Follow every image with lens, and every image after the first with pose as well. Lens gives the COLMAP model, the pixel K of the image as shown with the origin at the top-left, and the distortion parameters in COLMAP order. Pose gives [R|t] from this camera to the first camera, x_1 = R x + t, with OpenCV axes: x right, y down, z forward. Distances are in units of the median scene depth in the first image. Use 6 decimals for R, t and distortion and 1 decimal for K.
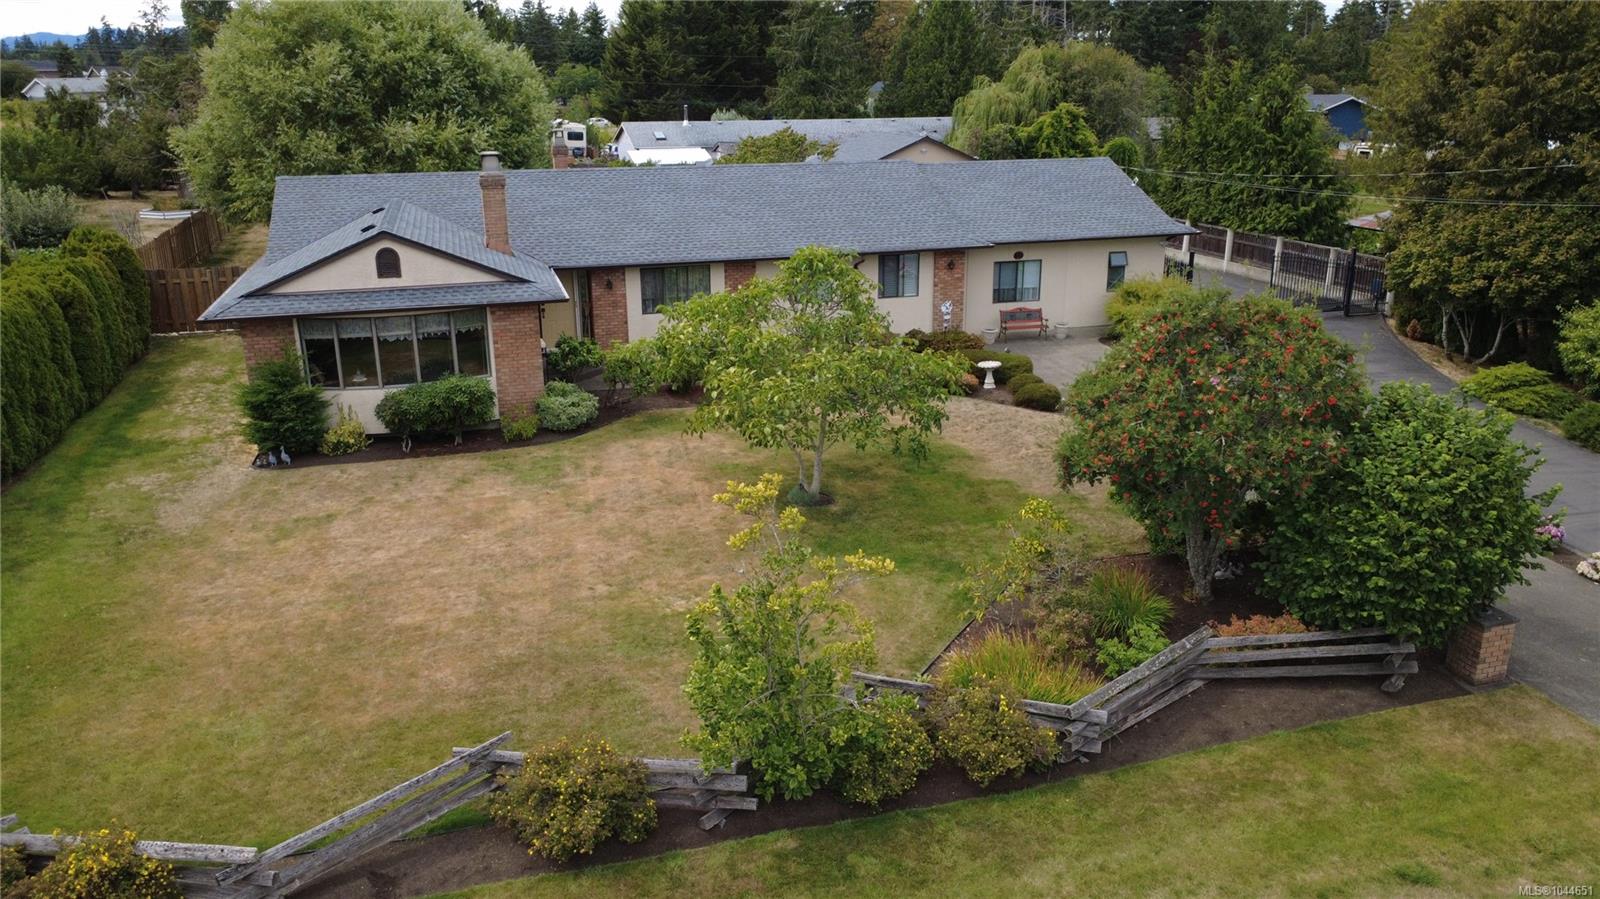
lens RADIAL K [[1221.6, 0, 812.6], [0, 1221.6, 452.4], [0, 0, 1]] dist [0.001048, 0.002408]
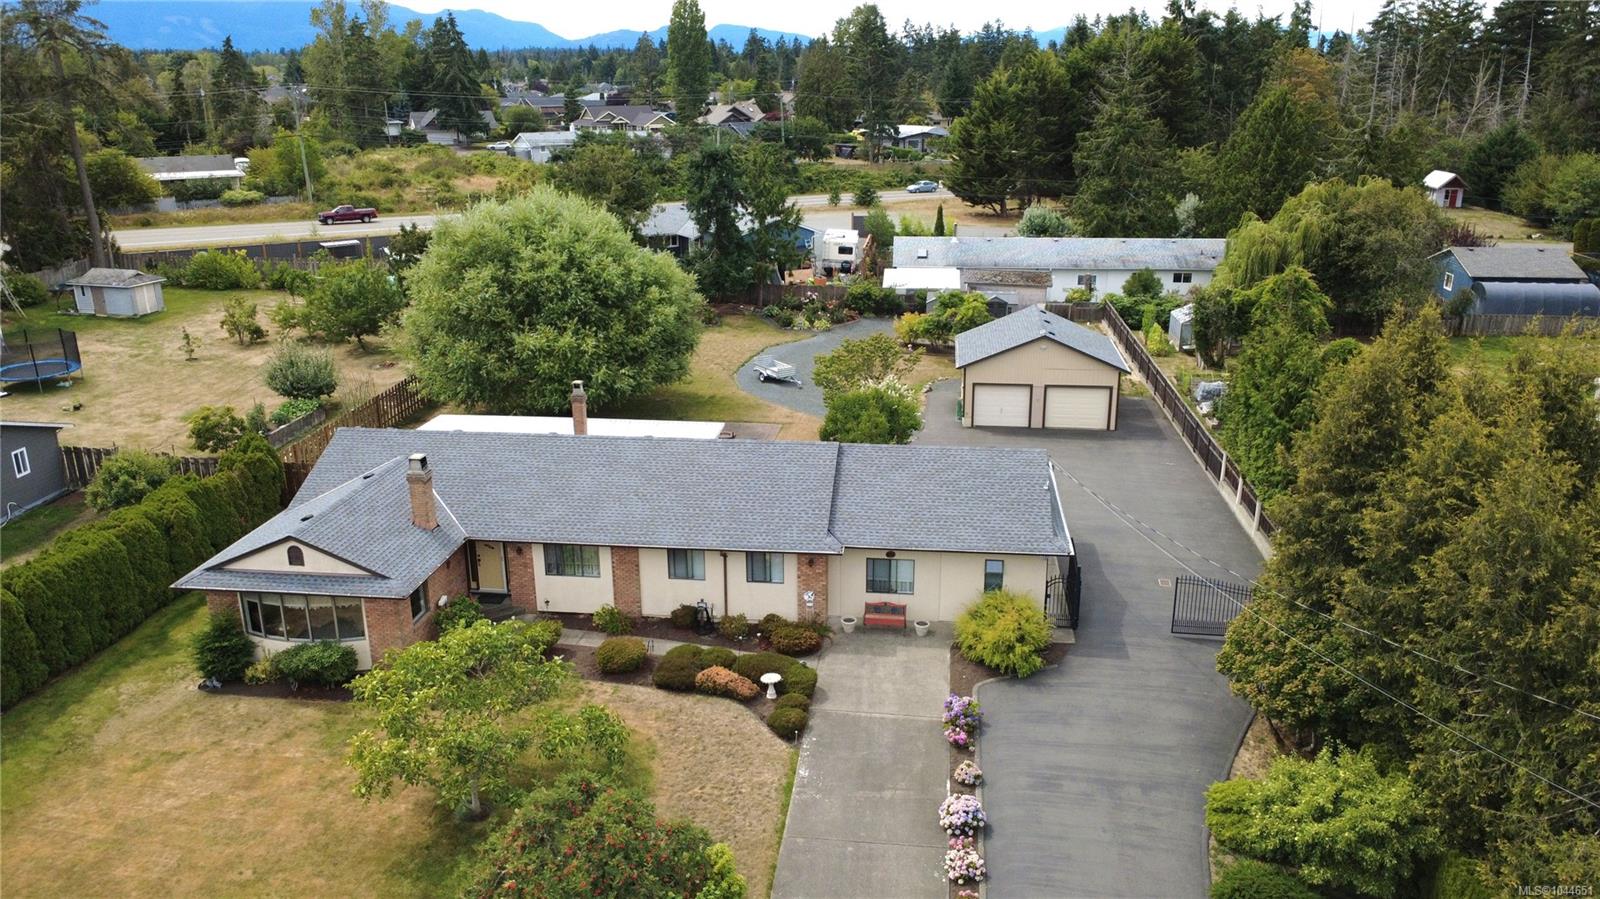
lens RADIAL K [[1226.0, 0, 823.6], [0, 1226.0, 449.5], [0, 0, 1]] dist [-0.003775, 0.010045]
pose [[0.911860, 0.130600, -0.389172, 0.527434], [-0.119991, 0.991435, 0.051563, -0.302879], [0.392573, -0.000321, 0.919721, -0.036106]]
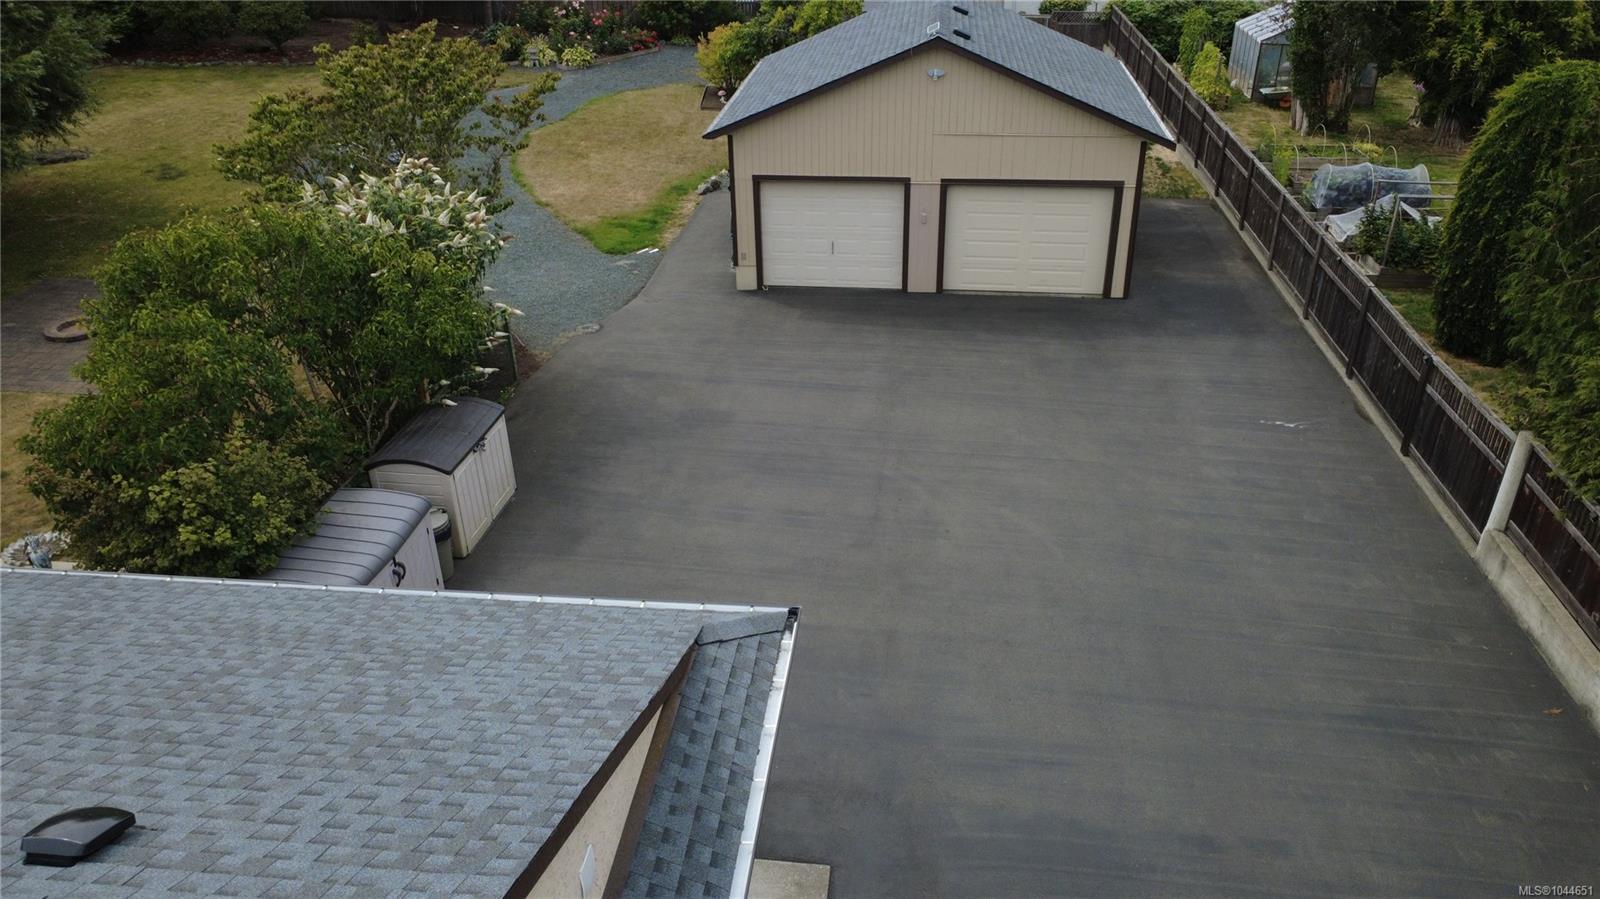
lens RADIAL K [[1098.3, 0, 842.7], [0, 1098.3, 460.9], [0, 0, 1]] dist [-0.004354, -0.000343]
pose [[0.911840, 0.203555, -0.356528, 0.327932], [-0.111130, 0.958386, 0.262957, -0.343371], [0.395218, -0.200153, 0.896516, 1.044943]]
